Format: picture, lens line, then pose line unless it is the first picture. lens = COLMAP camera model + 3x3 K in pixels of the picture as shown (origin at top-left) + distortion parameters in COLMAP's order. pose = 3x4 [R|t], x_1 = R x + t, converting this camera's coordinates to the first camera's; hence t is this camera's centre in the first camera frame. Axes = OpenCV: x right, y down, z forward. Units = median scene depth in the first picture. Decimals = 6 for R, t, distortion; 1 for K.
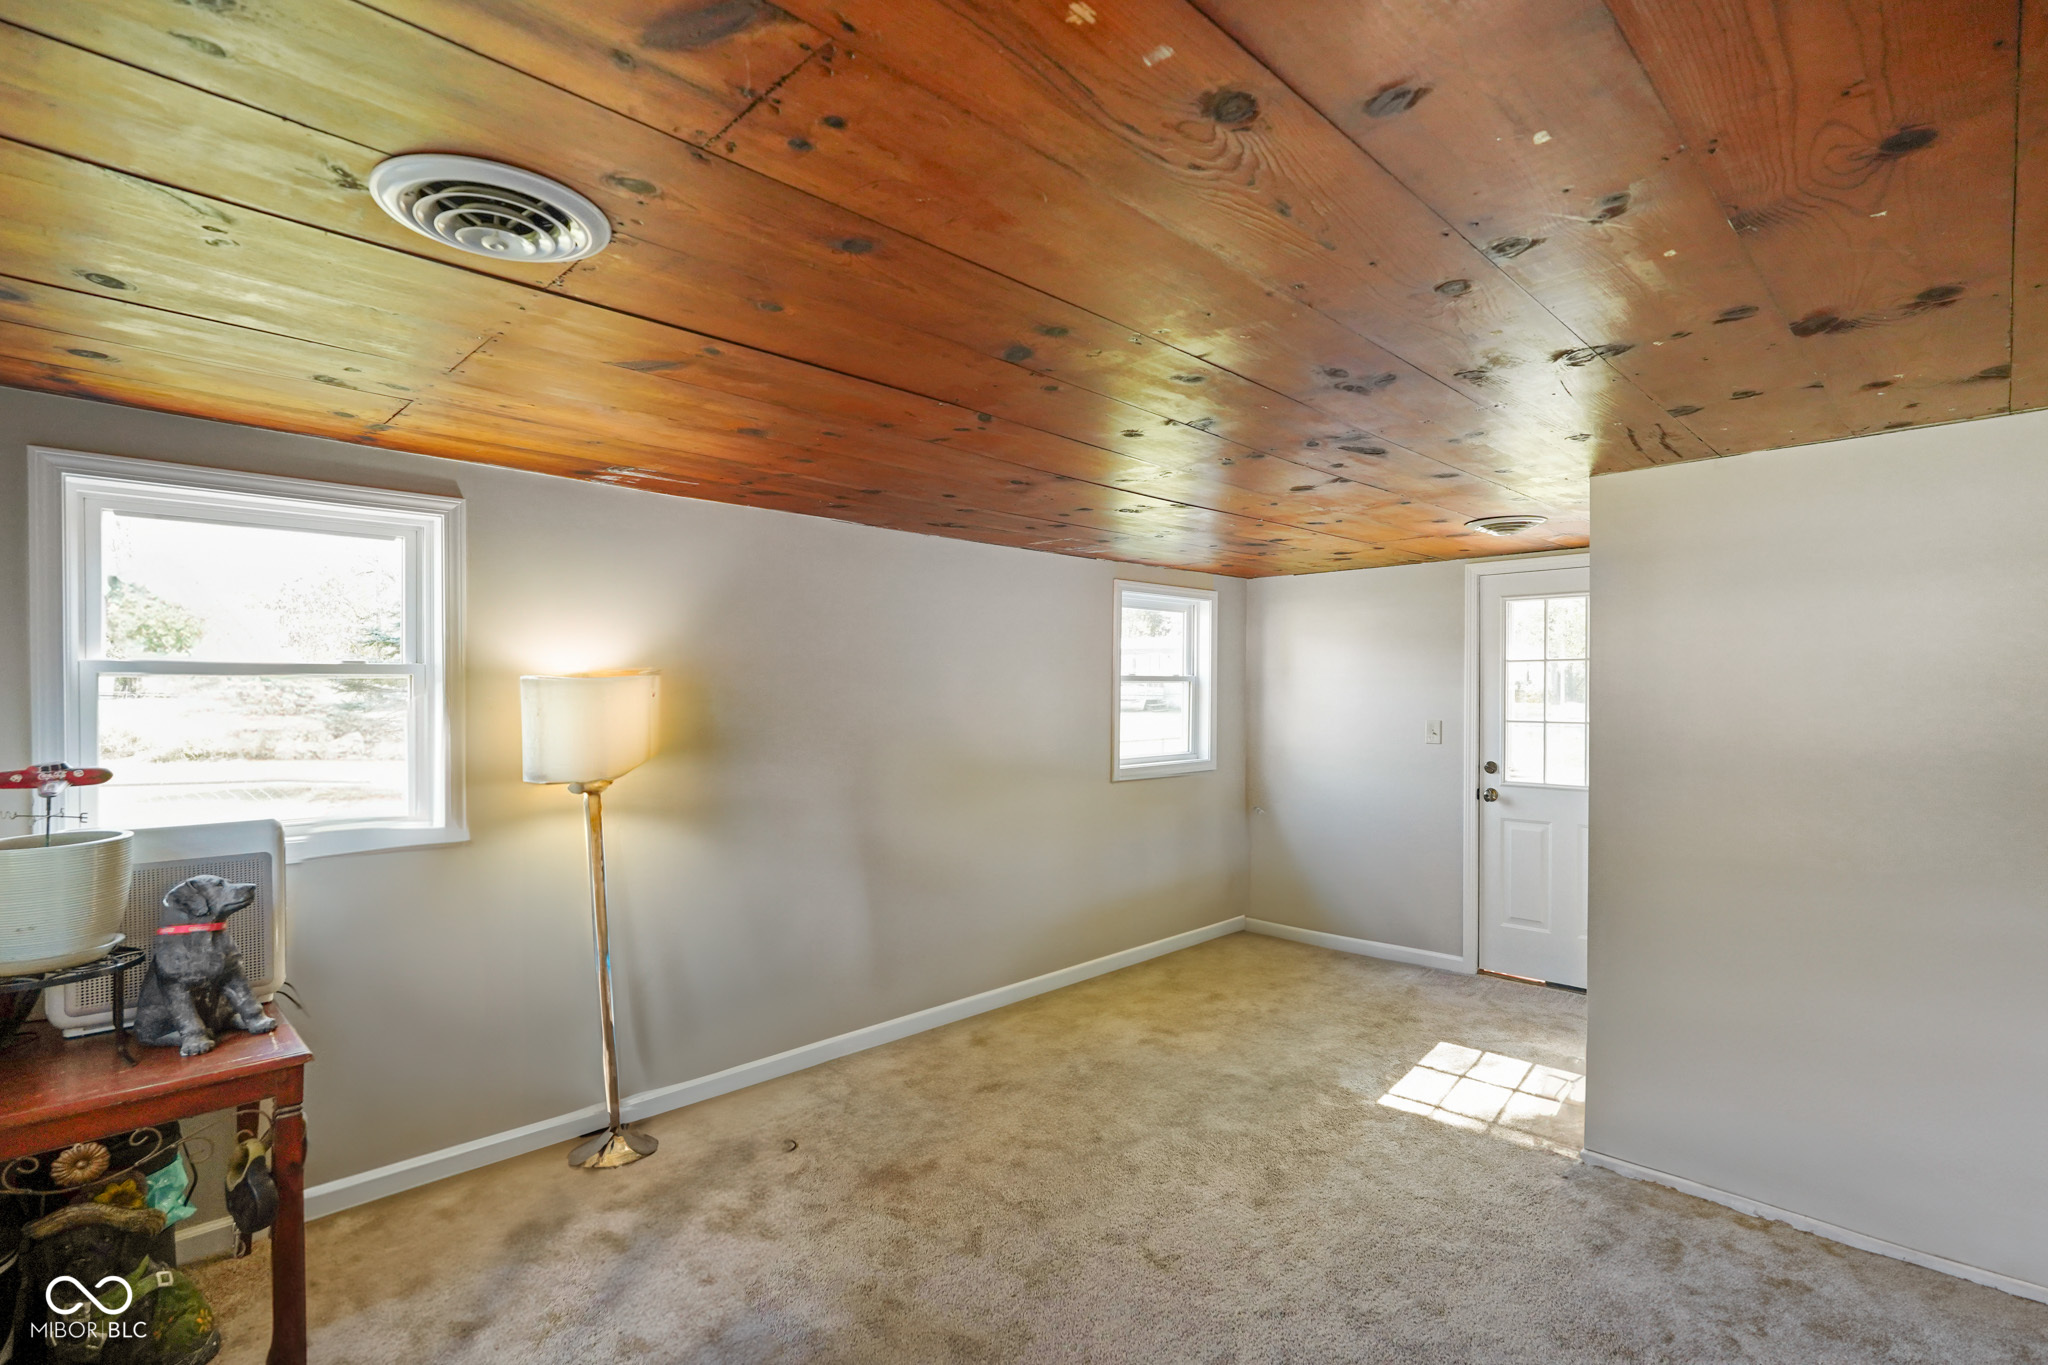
lens RADIAL K [[1004.0, 0, 1069.4], [0, 1004.0, 692.6], [0, 0, 1]] dist [-0.000674, -0.000041]
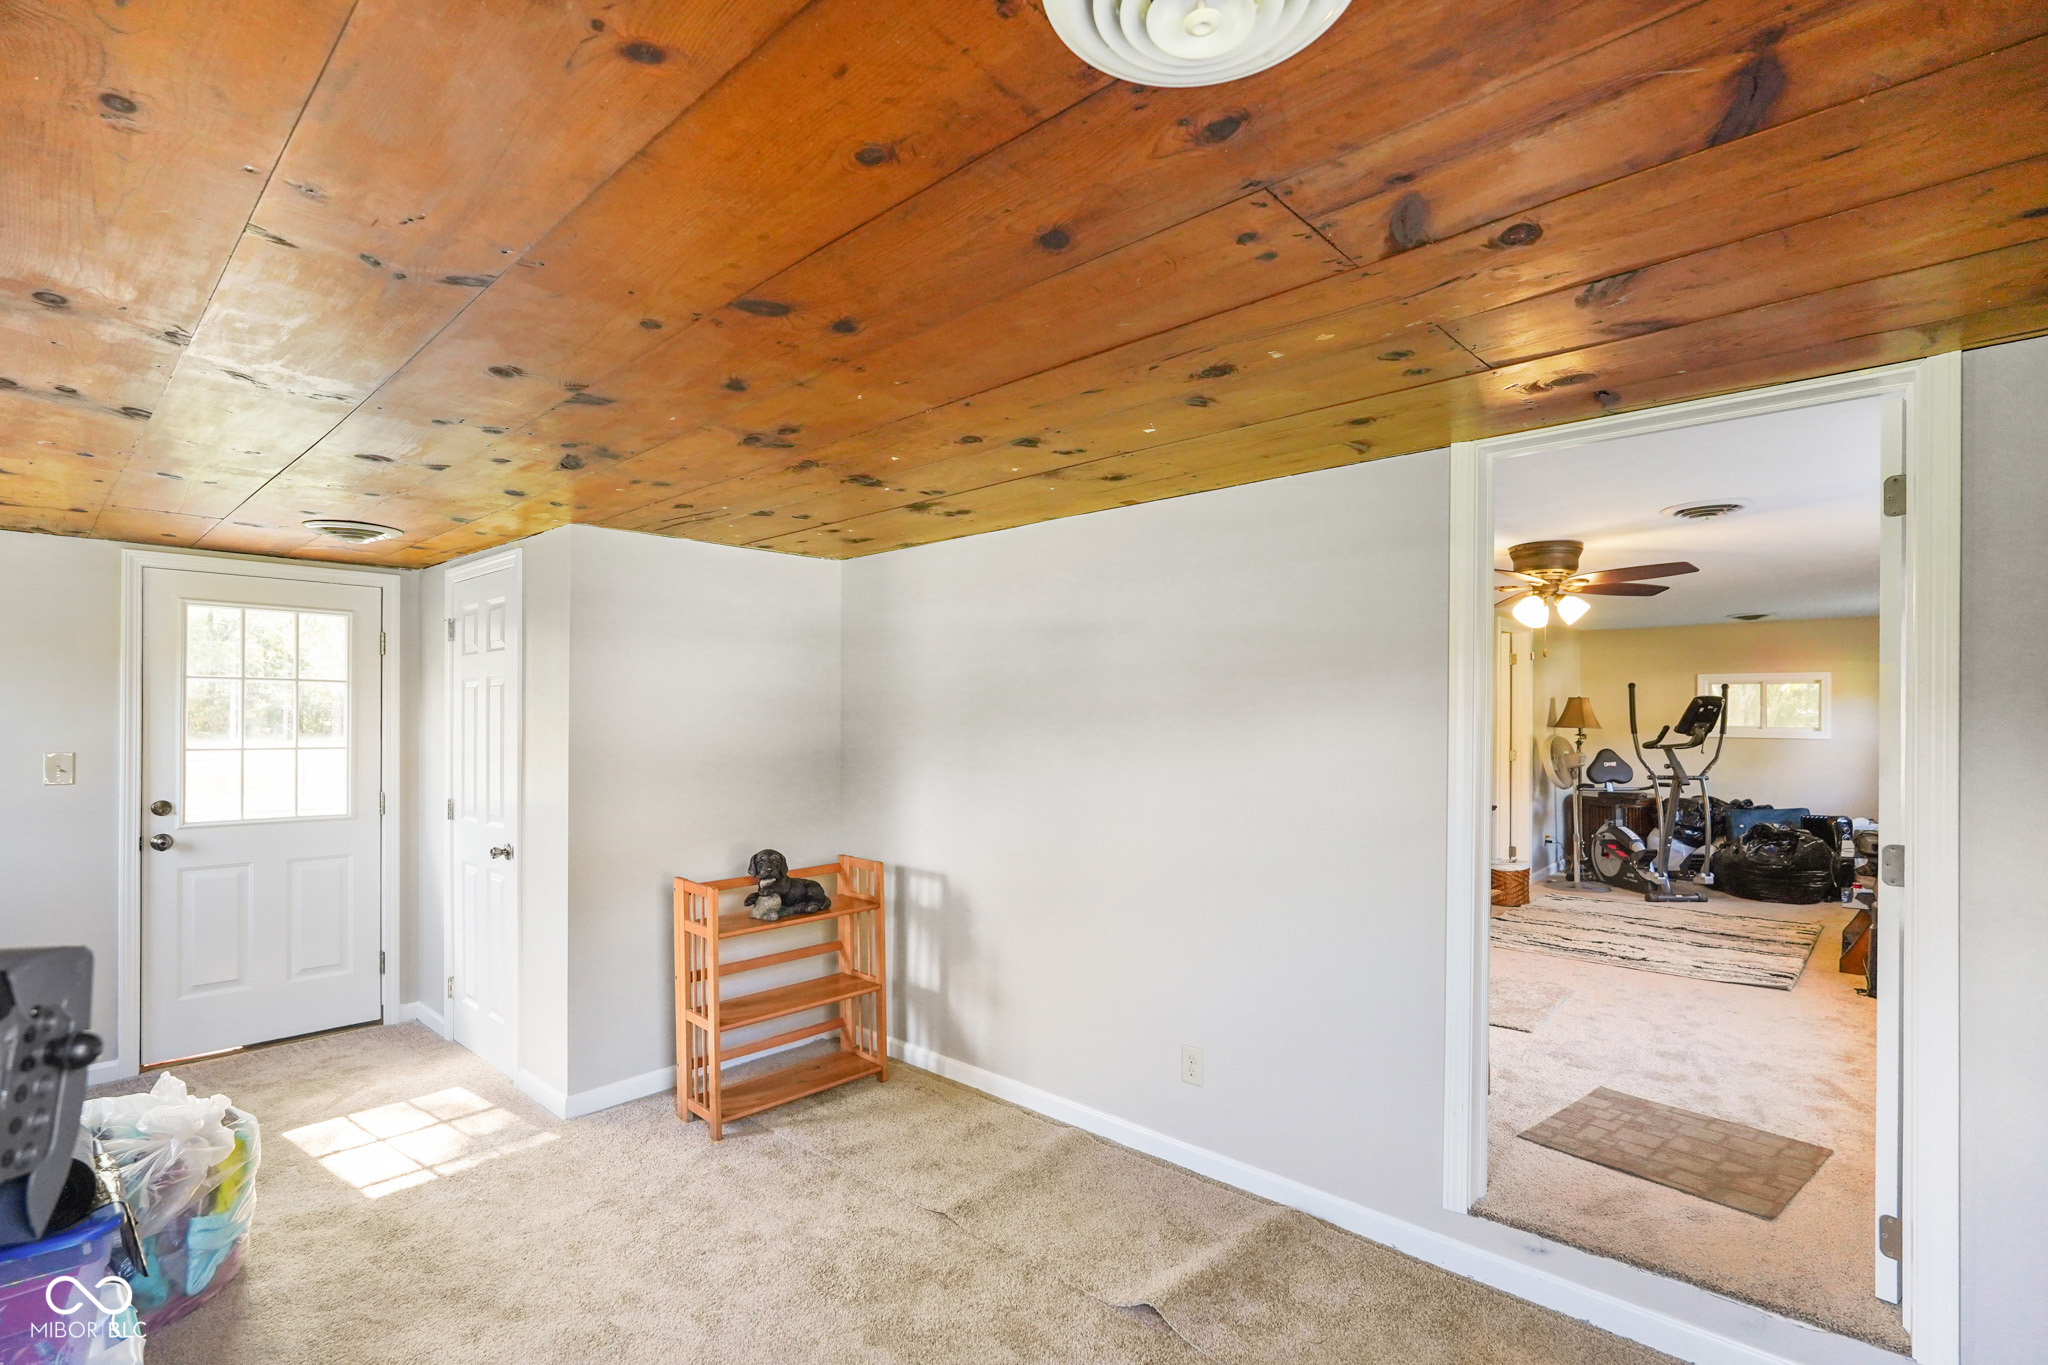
lens RADIAL K [[940.9, 0, 1022.6], [0, 940.9, 719.9], [0, 0, 1]] dist [-0.001476, 0.000875]
pose [[-0.024964, 0.001194, 0.999688, -0.415010], [-0.001248, 0.999998, -0.001226, 0.004882], [-0.999688, -0.001278, -0.024962, 0.394858]]
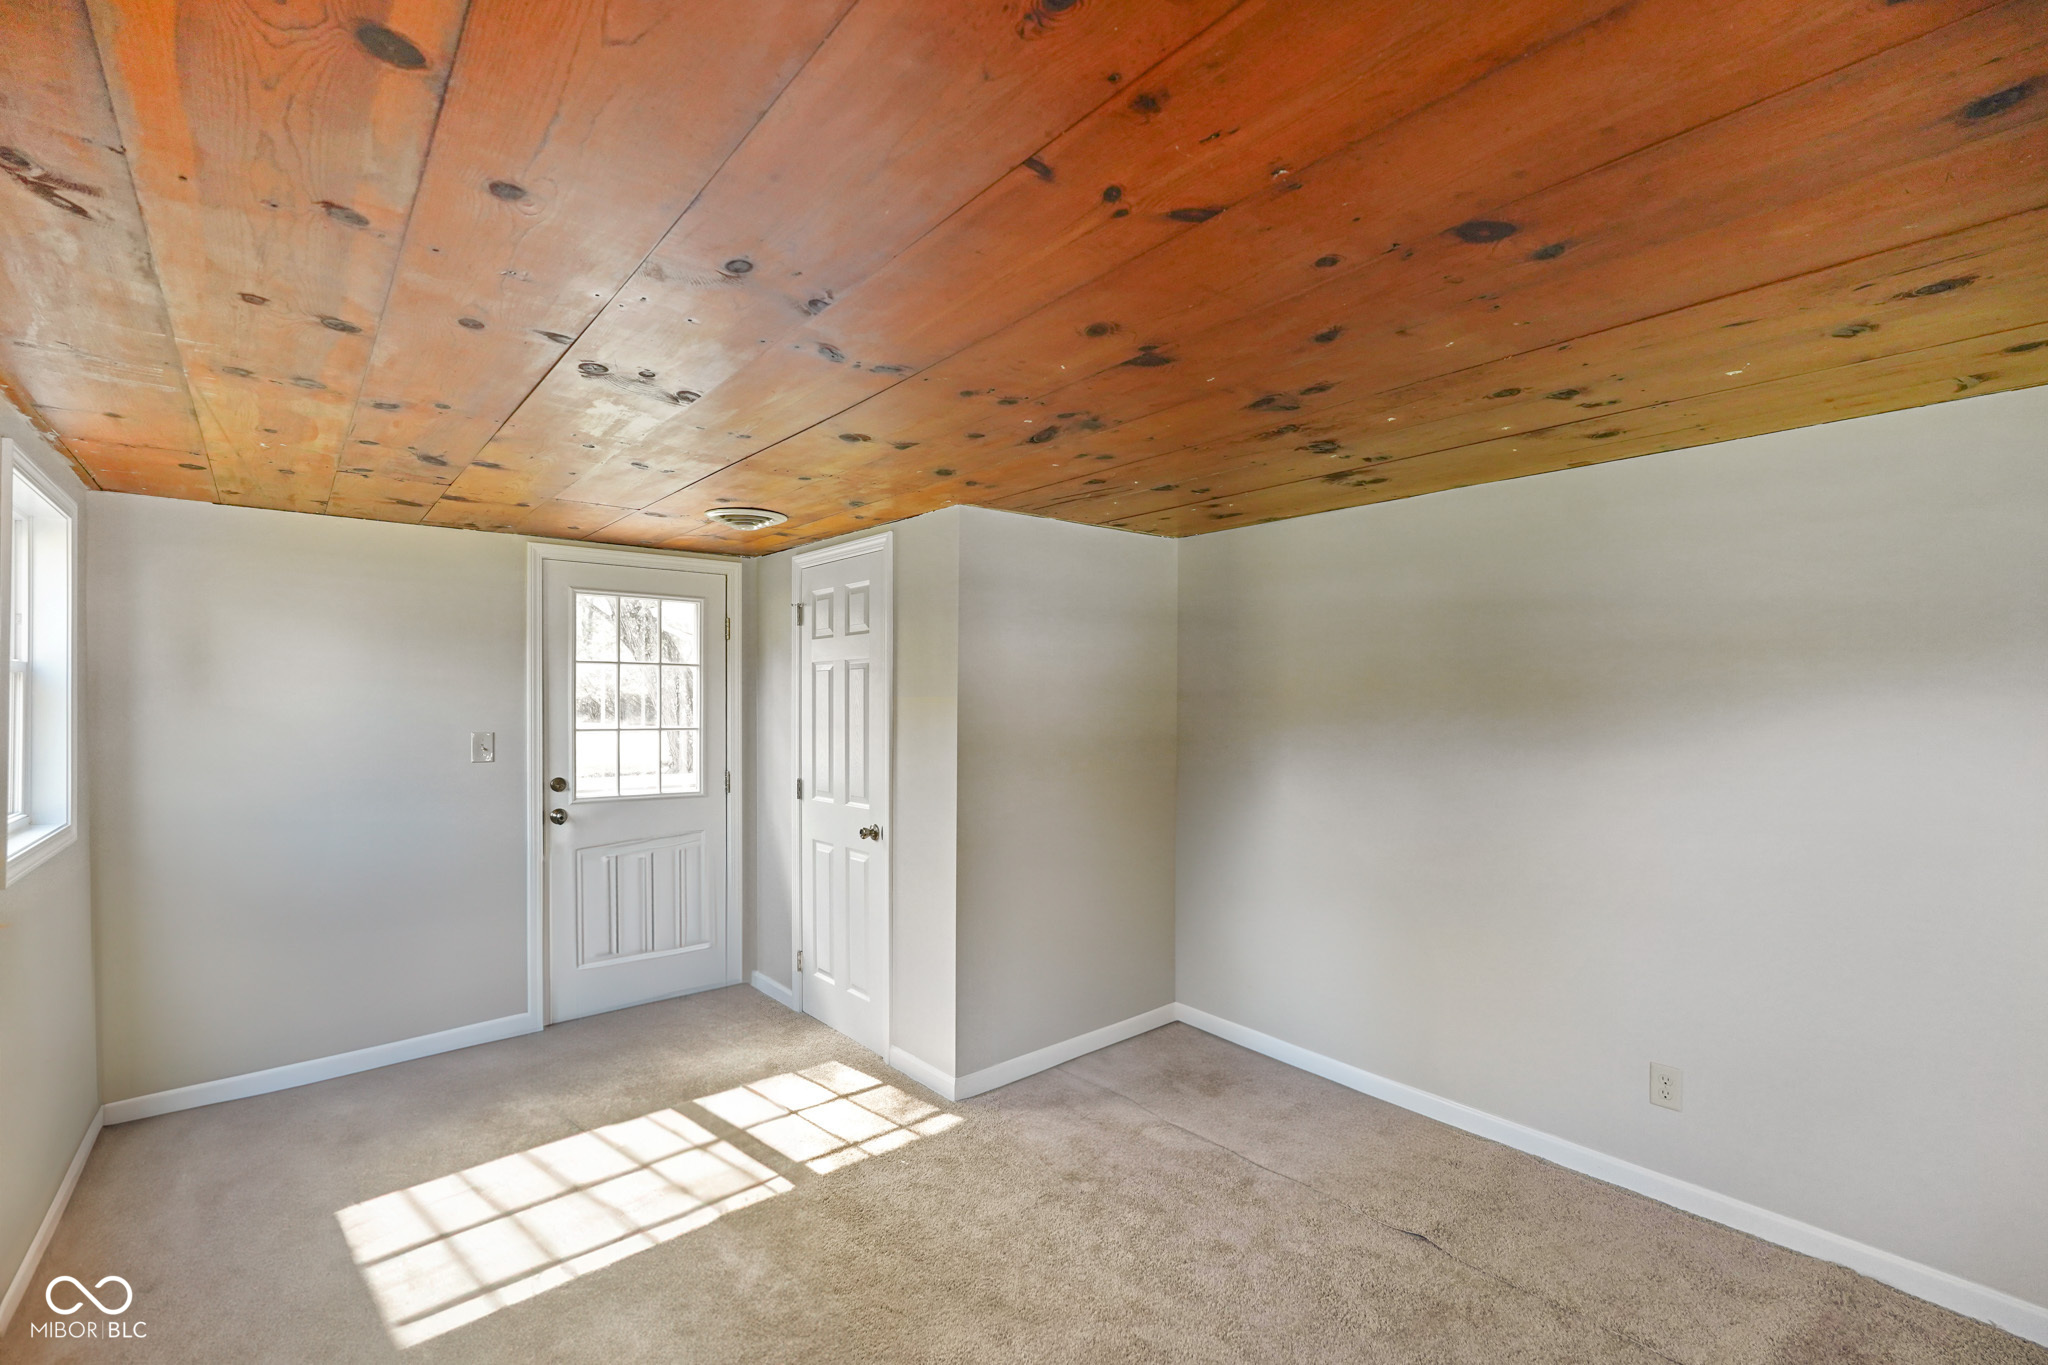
lens RADIAL K [[918.5, 0, 1026.9], [0, 918.5, 714.7], [0, 0, 1]] dist [-0.020694, 0.013400]
pose [[0.111632, -0.014393, 0.993645, -0.369548], [-0.002730, 0.999887, 0.014791, 0.002753], [-0.993746, -0.004364, 0.111580, 0.614687]]
